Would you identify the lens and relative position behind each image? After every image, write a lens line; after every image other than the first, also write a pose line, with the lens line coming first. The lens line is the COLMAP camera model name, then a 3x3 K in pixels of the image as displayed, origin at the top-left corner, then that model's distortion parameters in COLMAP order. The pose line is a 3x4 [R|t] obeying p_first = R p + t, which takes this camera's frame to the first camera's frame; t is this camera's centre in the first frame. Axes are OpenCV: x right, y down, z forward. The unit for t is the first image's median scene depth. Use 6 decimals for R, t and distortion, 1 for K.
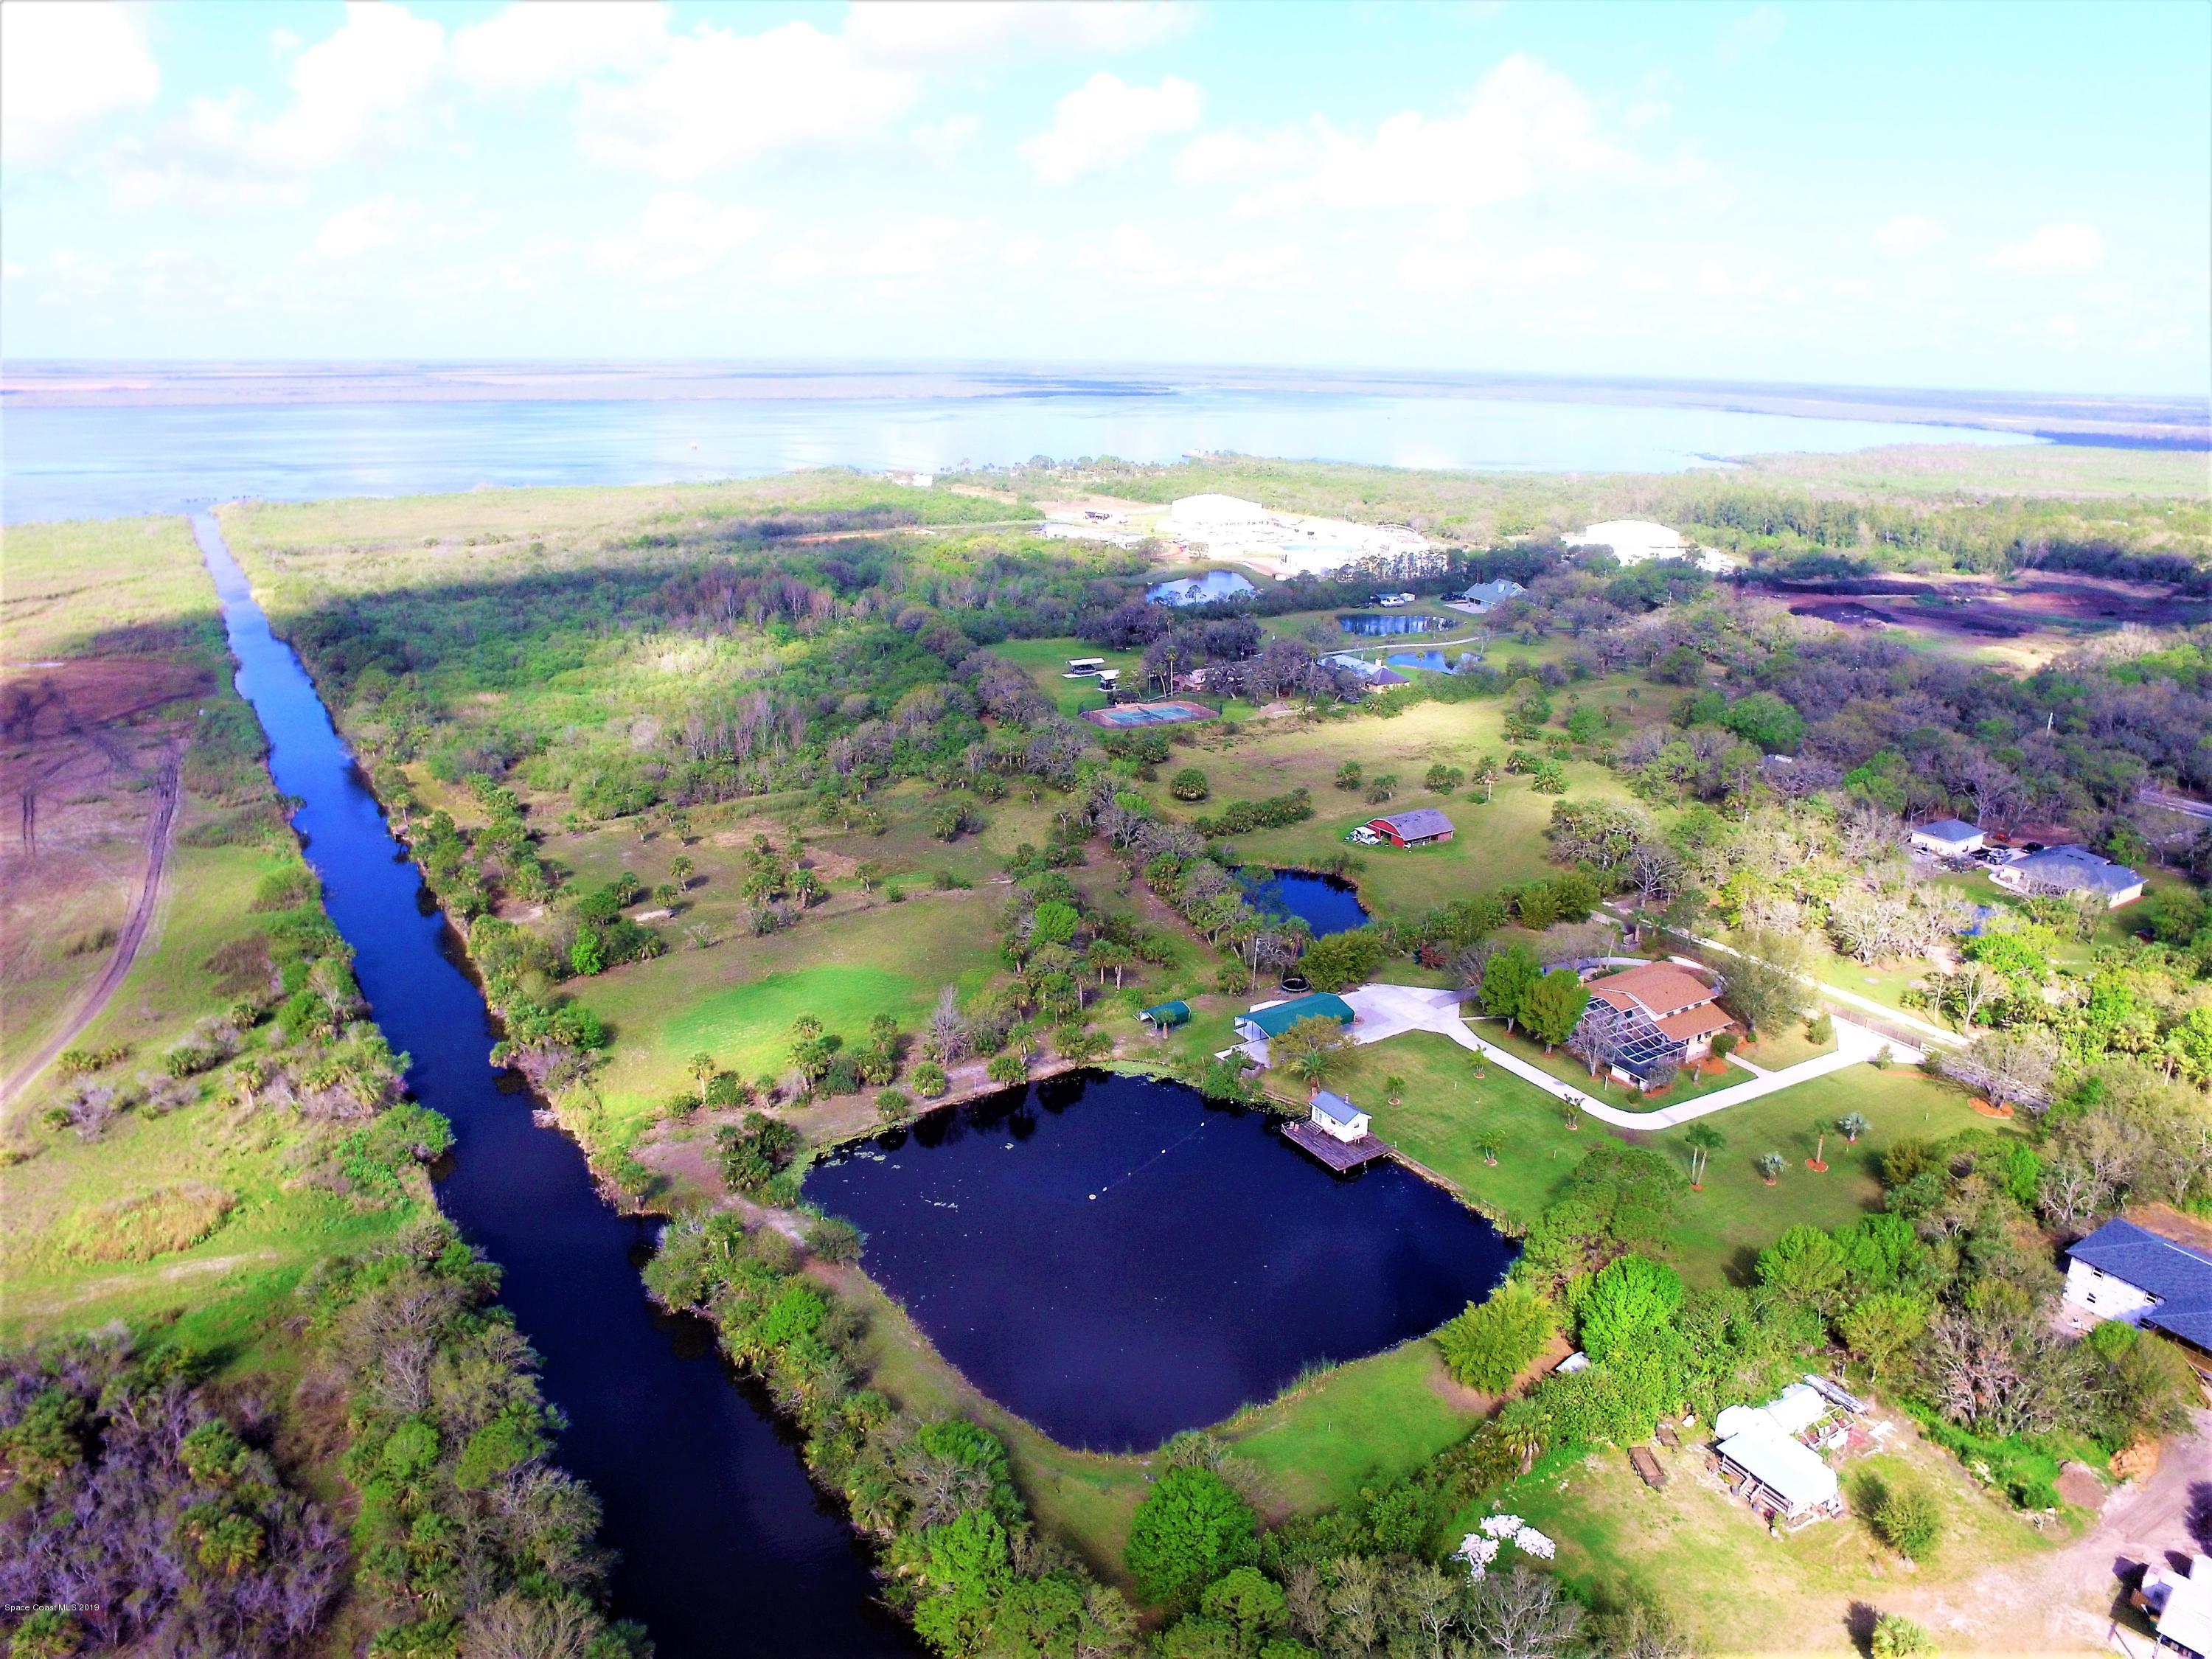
lens RADIAL K [[1482.6, 0, 1106.0], [0, 1482.6, 829.5], [0, 0, 1]] dist [-0.132810, 0.094980]
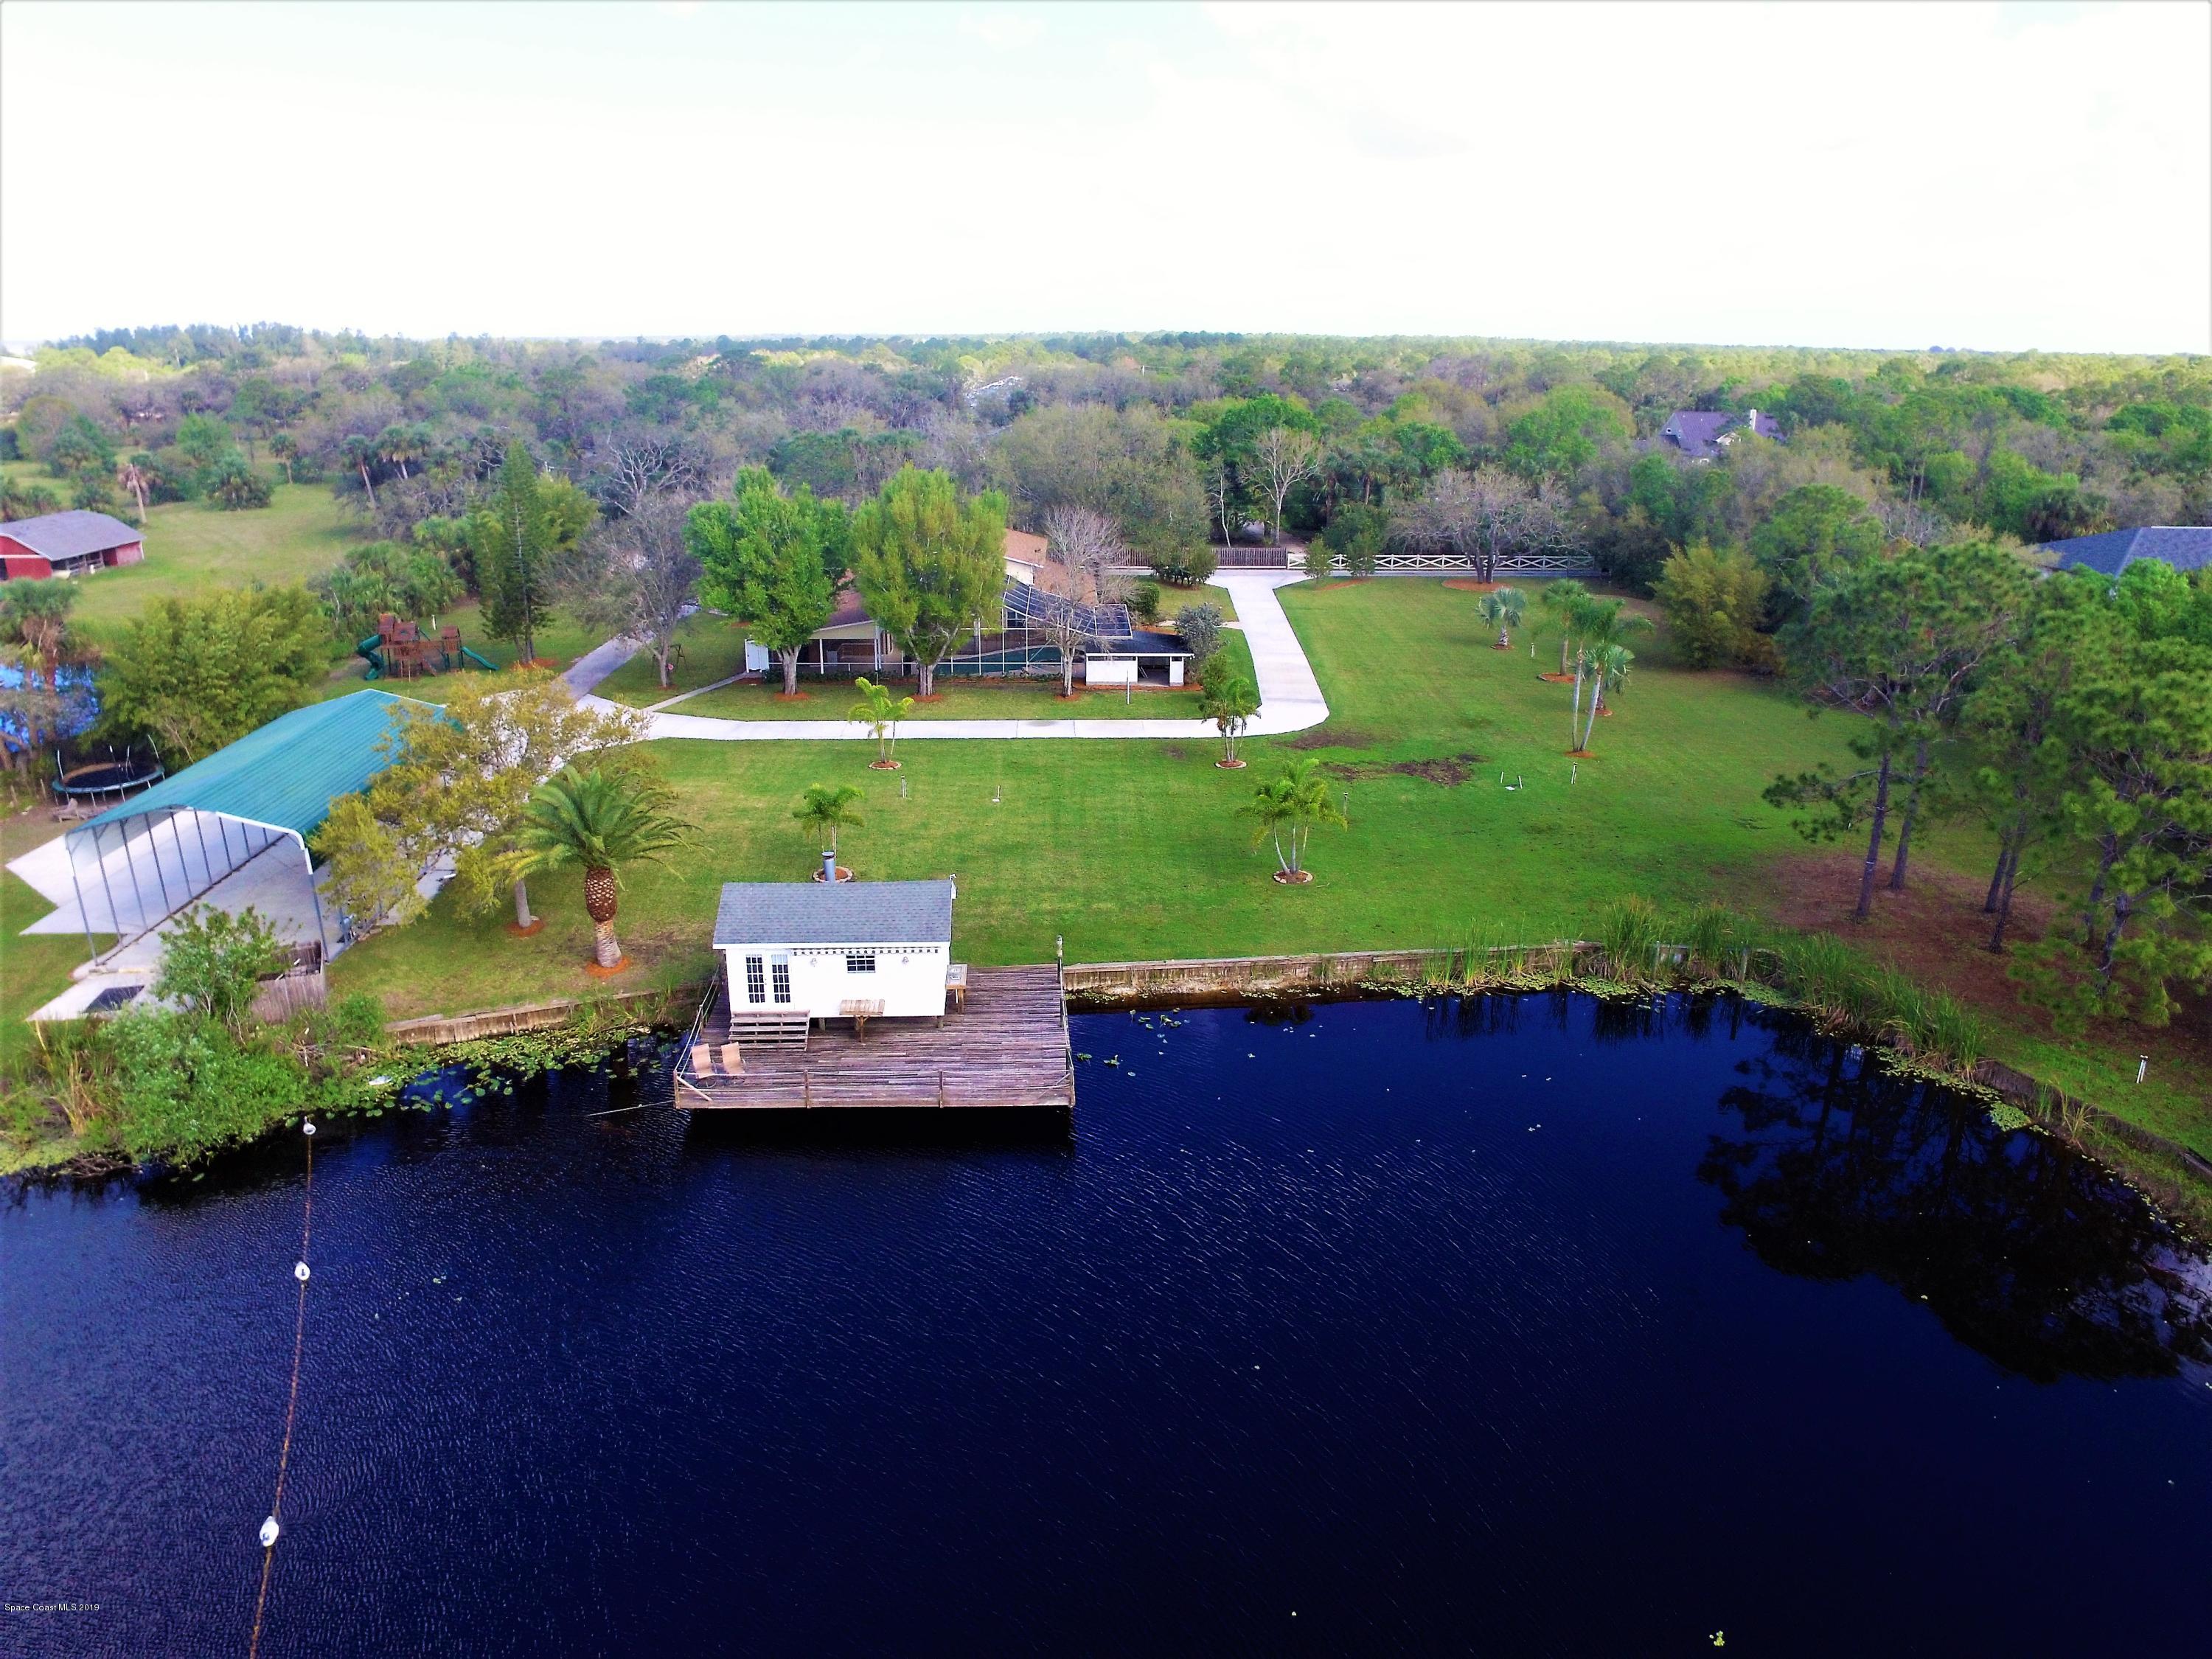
lens RADIAL K [[1482.6, 0, 1106.0], [0, 1482.6, 829.5], [0, 0, 1]] dist [-0.132810, 0.094980]
pose [[0.485022, -0.283056, 0.827425, -0.018360], [0.261832, 0.949767, 0.171427, 0.132539], [-0.834385, 0.133500, 0.534771, 0.752005]]
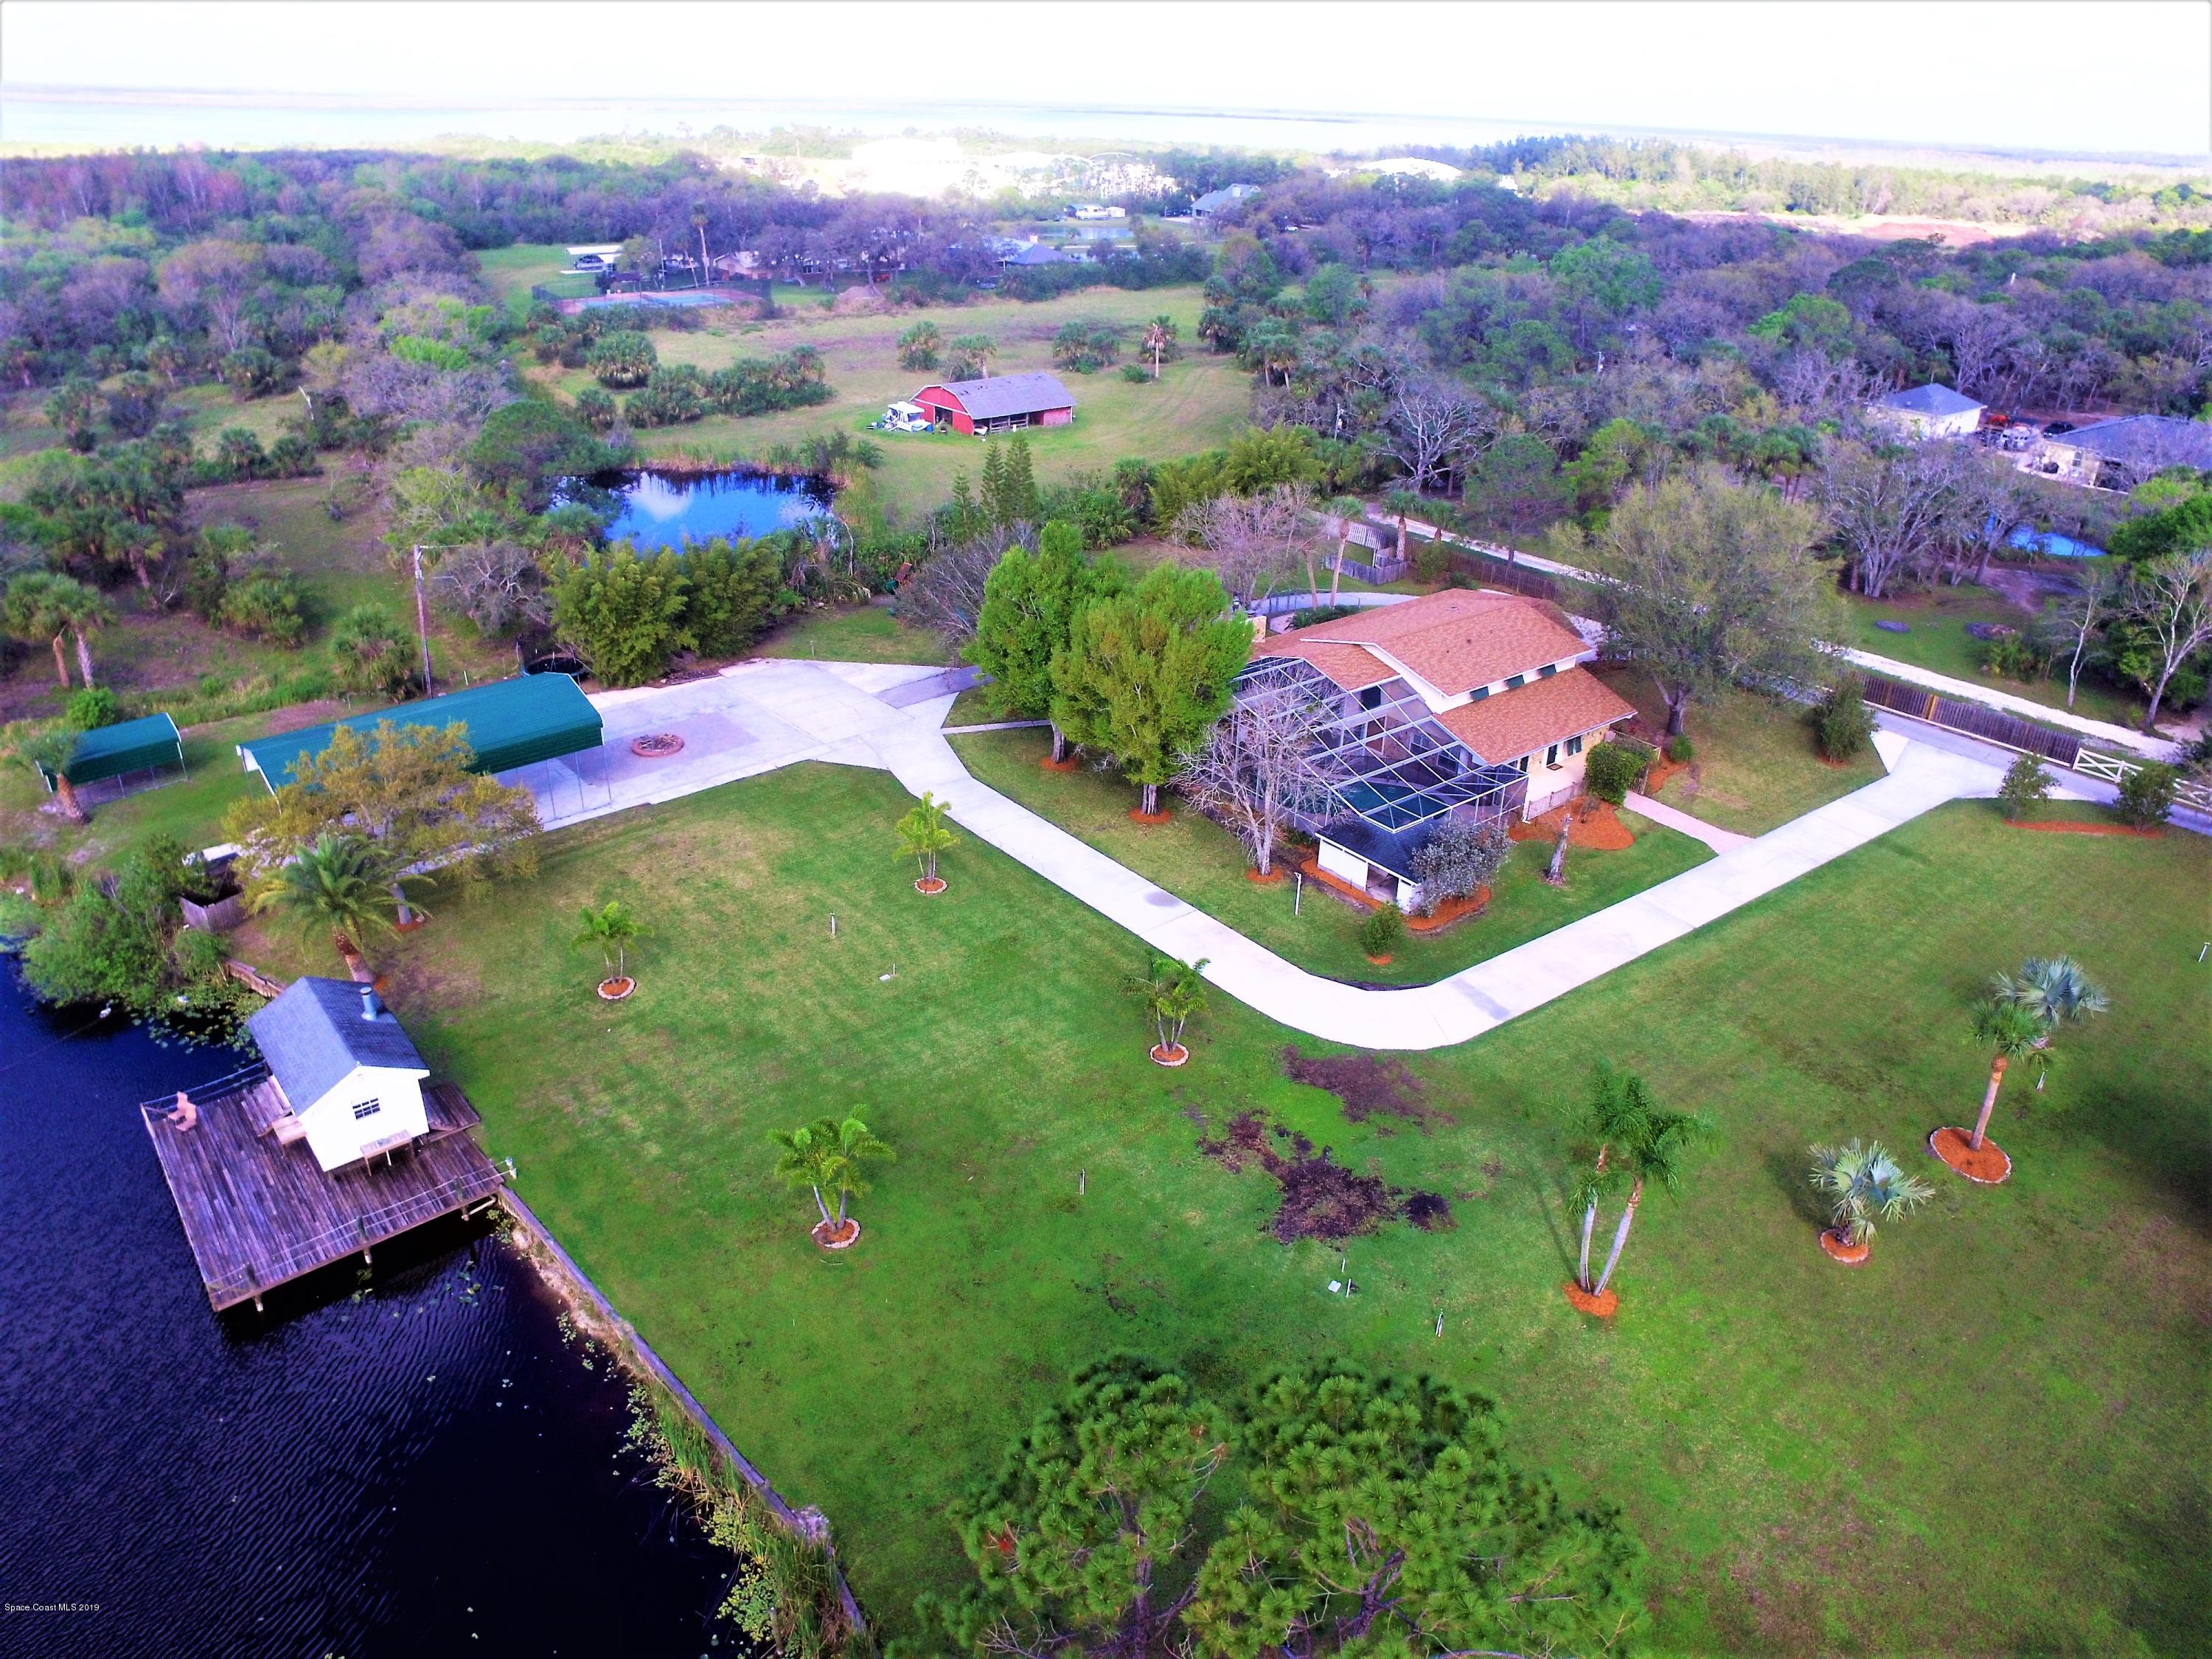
lens RADIAL K [[1482.6, 0, 1106.0], [0, 1482.6, 829.5], [0, 0, 1]] dist [-0.132810, 0.094980]
pose [[0.989658, -0.051775, 0.133781, 0.245563], [0.029892, 0.986554, 0.160680, 0.099720], [-0.140301, -0.155019, 0.977898, 0.651133]]
